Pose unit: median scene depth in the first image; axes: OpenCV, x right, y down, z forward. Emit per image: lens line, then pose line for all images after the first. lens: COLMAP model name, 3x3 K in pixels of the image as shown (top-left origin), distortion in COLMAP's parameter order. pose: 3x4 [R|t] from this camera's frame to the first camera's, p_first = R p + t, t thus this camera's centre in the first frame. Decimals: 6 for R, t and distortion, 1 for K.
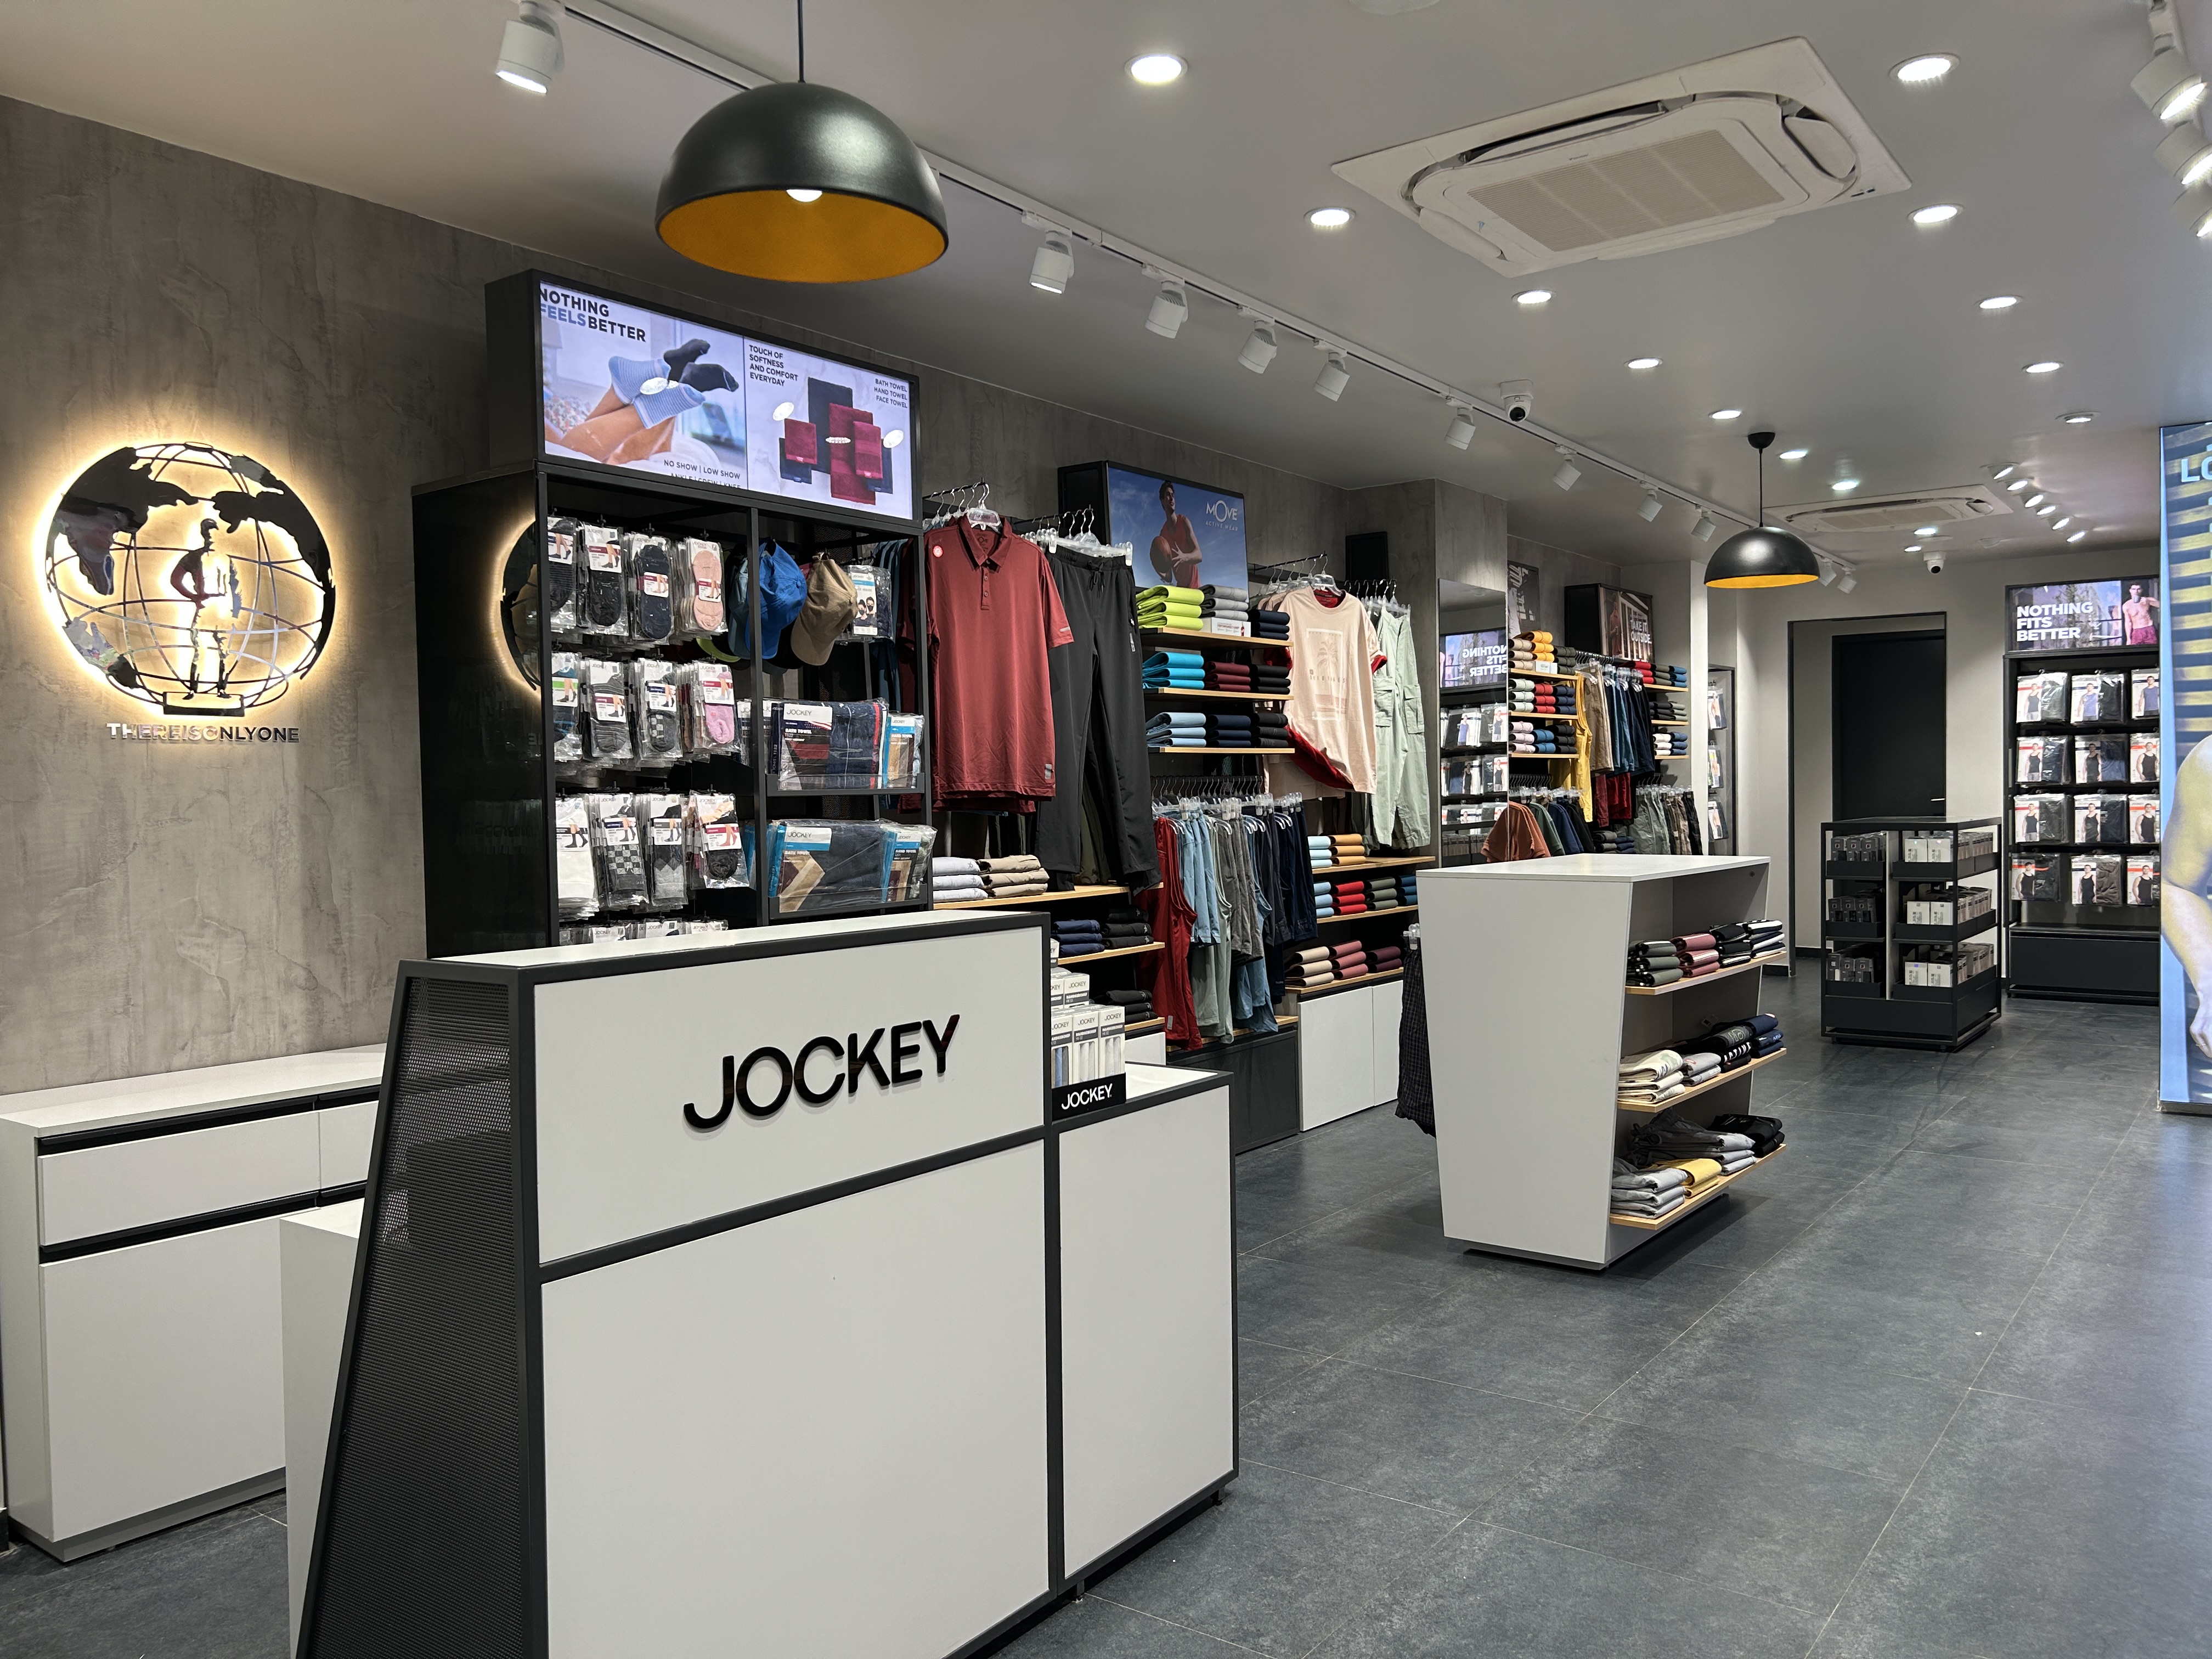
lens RADIAL K [[1643.8, 0, 1102.8], [0, 1643.8, 841.3], [0, 0, 1]] dist [-0.005847, -0.001463]
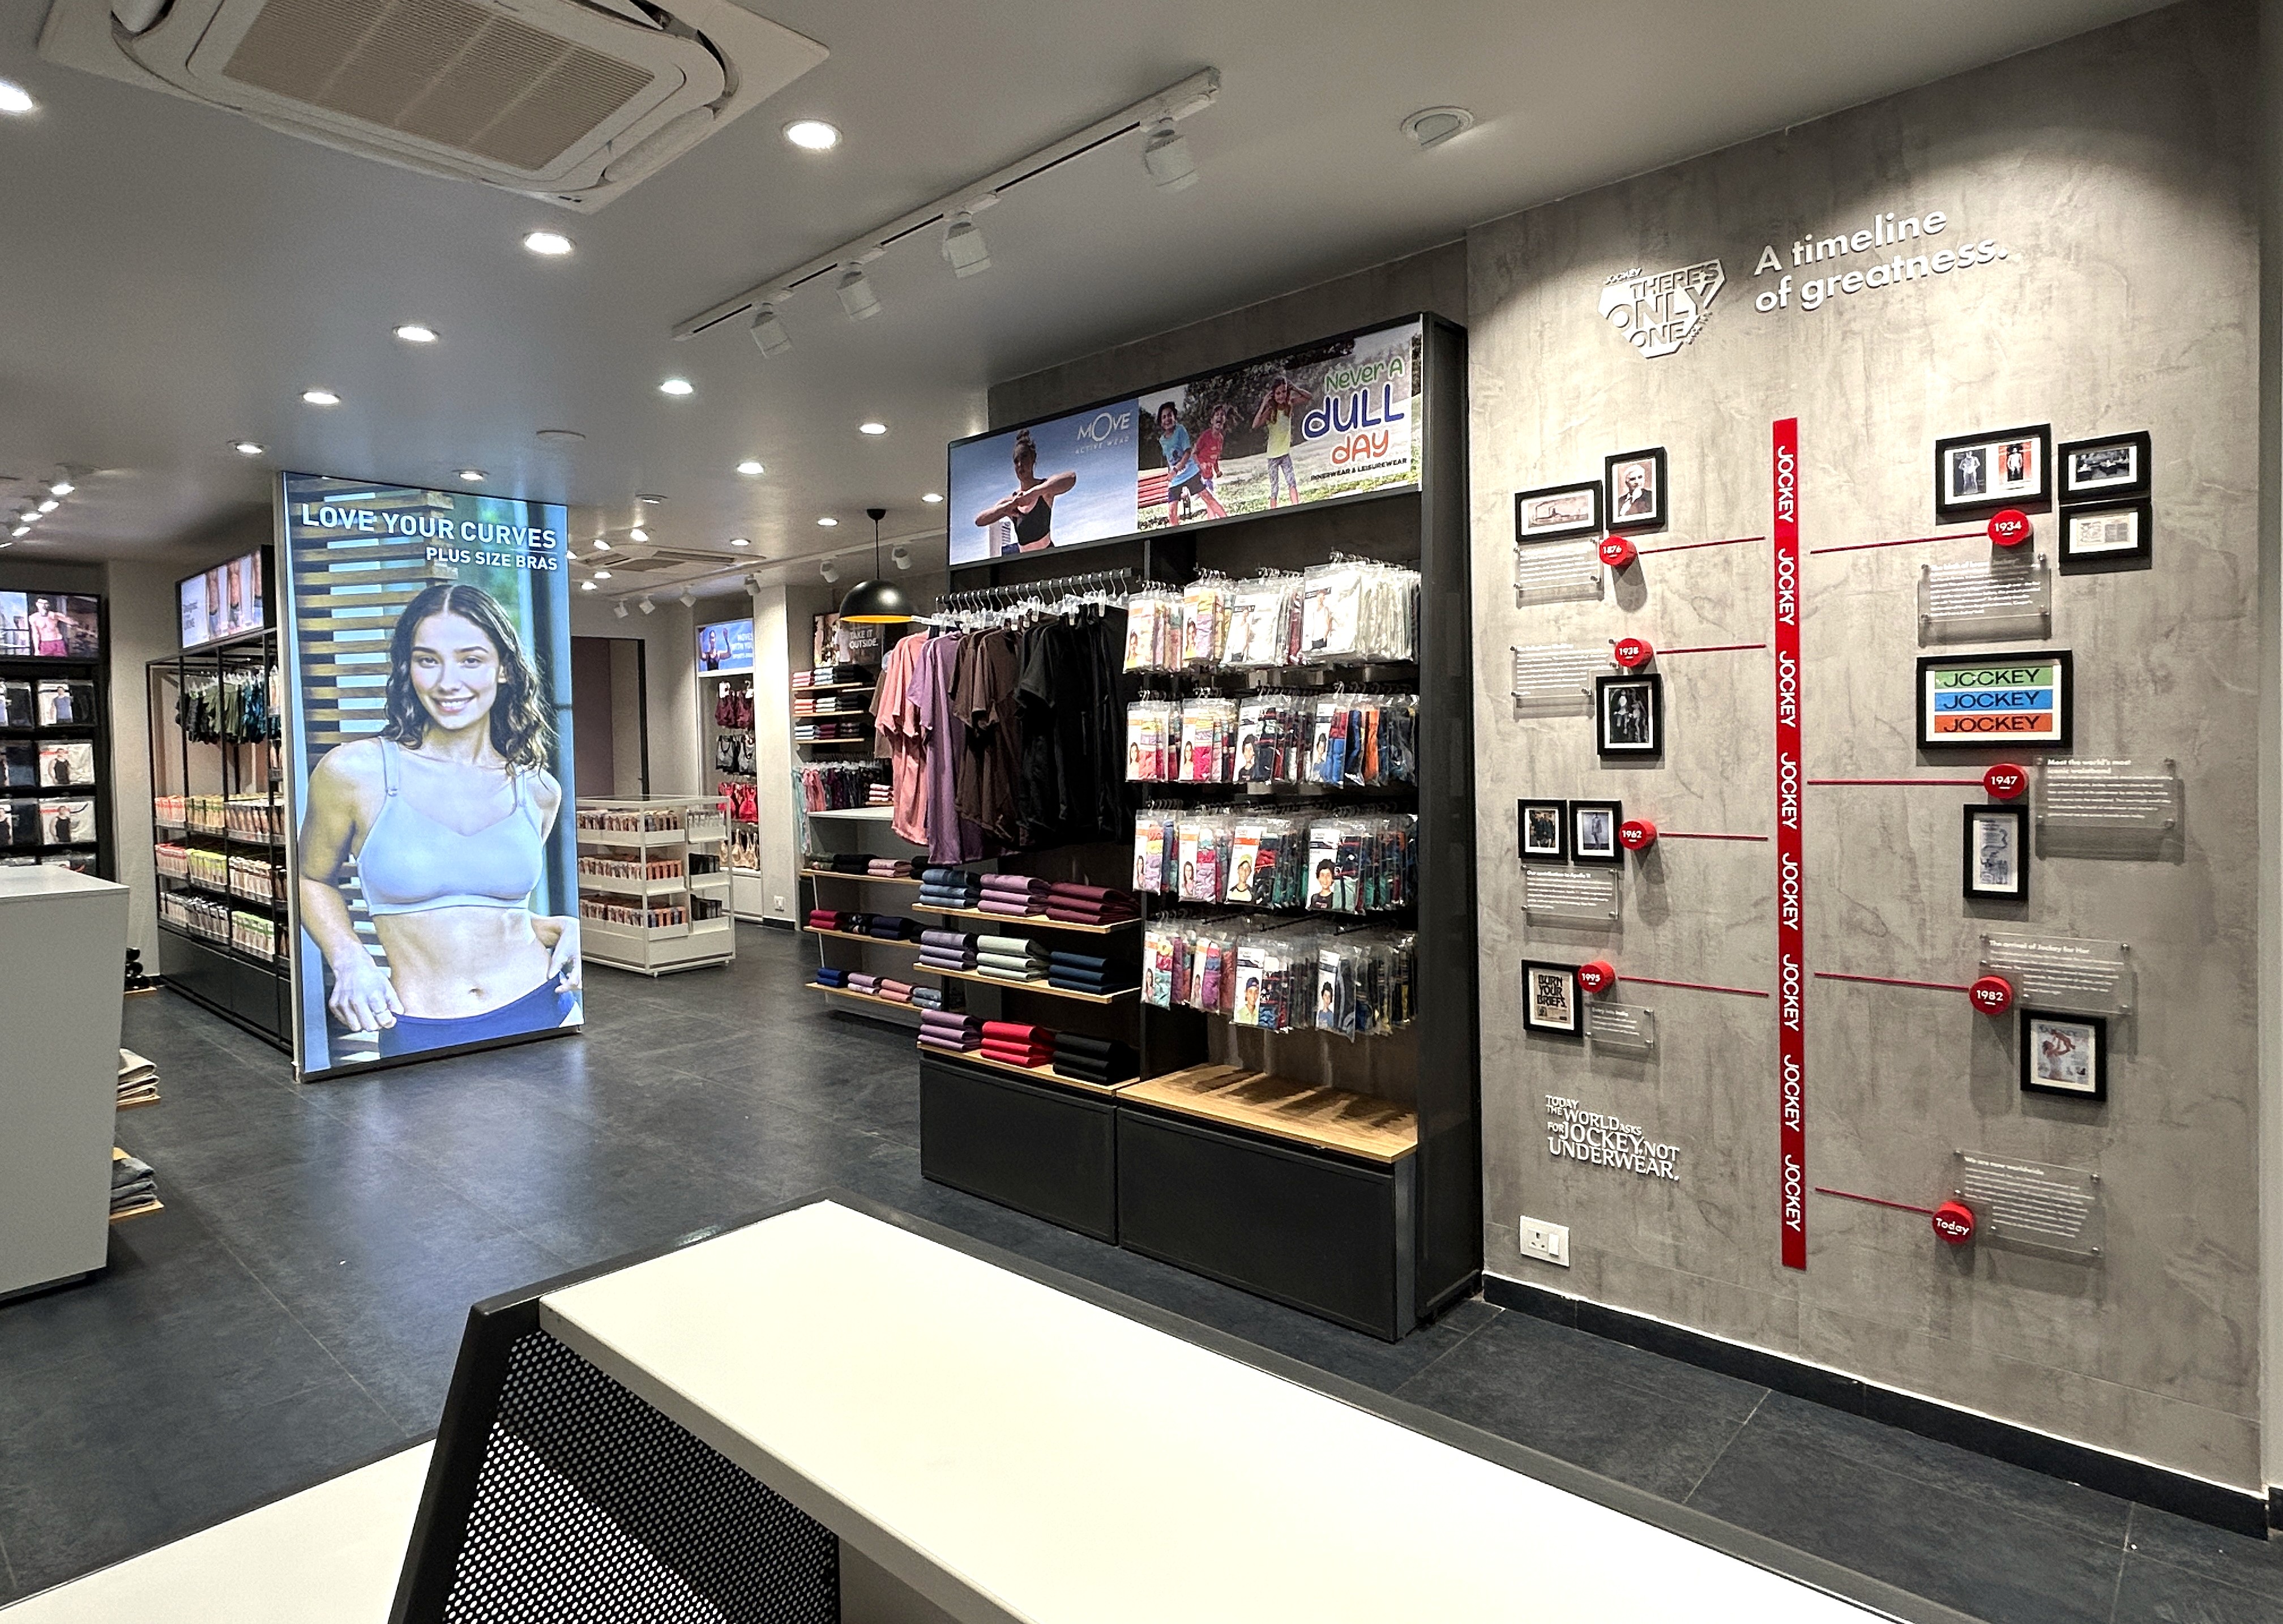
lens RADIAL K [[1255.7, 0, 1102.1], [0, 1255.7, 763.6], [0, 0, 1]] dist [-0.017787, 0.006828]
pose [[0.106069, -0.006878, 0.994335, -0.140797], [0.050139, 0.998741, 0.001560, -0.026542], [-0.993094, 0.049689, 0.106280, 0.361077]]
